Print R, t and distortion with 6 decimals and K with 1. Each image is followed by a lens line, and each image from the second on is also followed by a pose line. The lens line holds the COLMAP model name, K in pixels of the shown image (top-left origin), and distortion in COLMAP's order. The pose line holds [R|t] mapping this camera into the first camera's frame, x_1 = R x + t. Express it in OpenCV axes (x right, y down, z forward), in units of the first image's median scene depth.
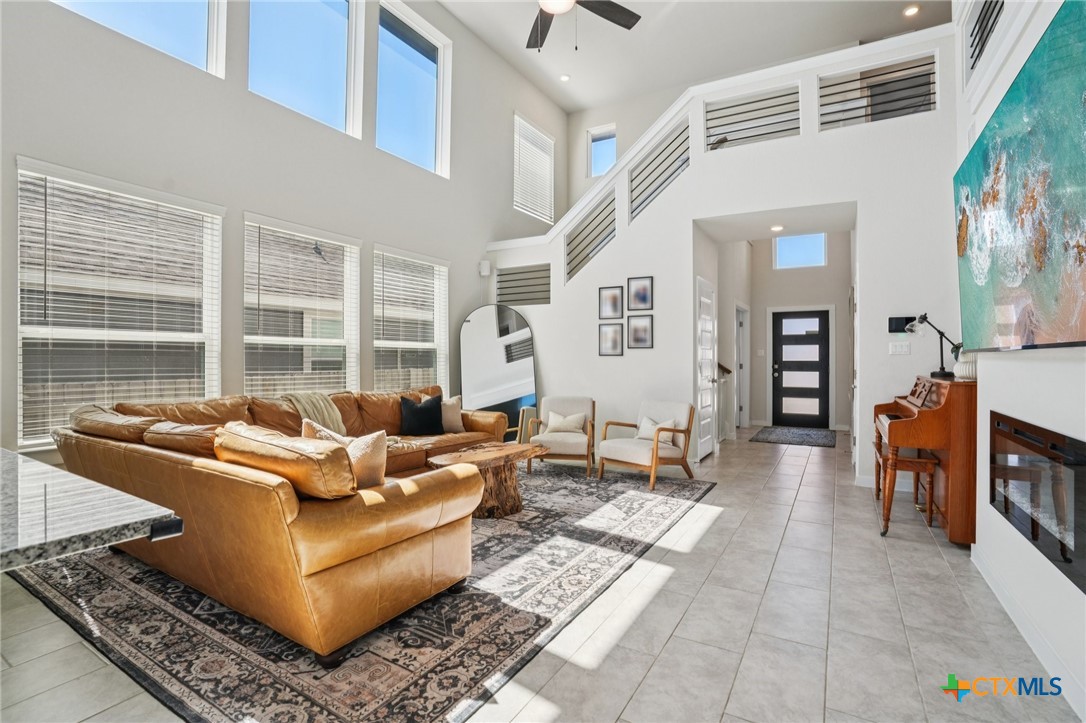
lens RADIAL K [[500.7, 0, 541.4], [0, 500.7, 357.2], [0, 0, 1]] dist [-0.051322, 0.015836]
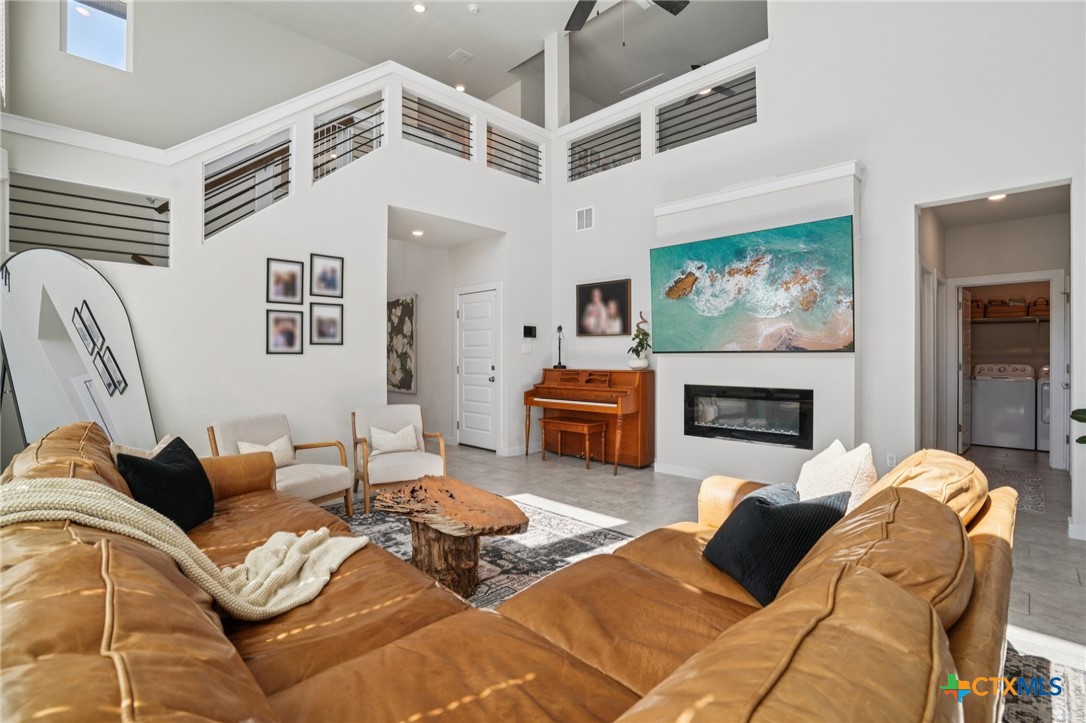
lens RADIAL K [[500.7, 0, 535.3], [0, 500.7, 353.8], [0, 0, 1]] dist [-0.051322, 0.015836]
pose [[0.261571, 0.001656, 0.965183, -0.515659], [-0.002813, 0.999996, -0.000954, -0.003848], [-0.965180, -0.002466, 0.261574, 0.505492]]
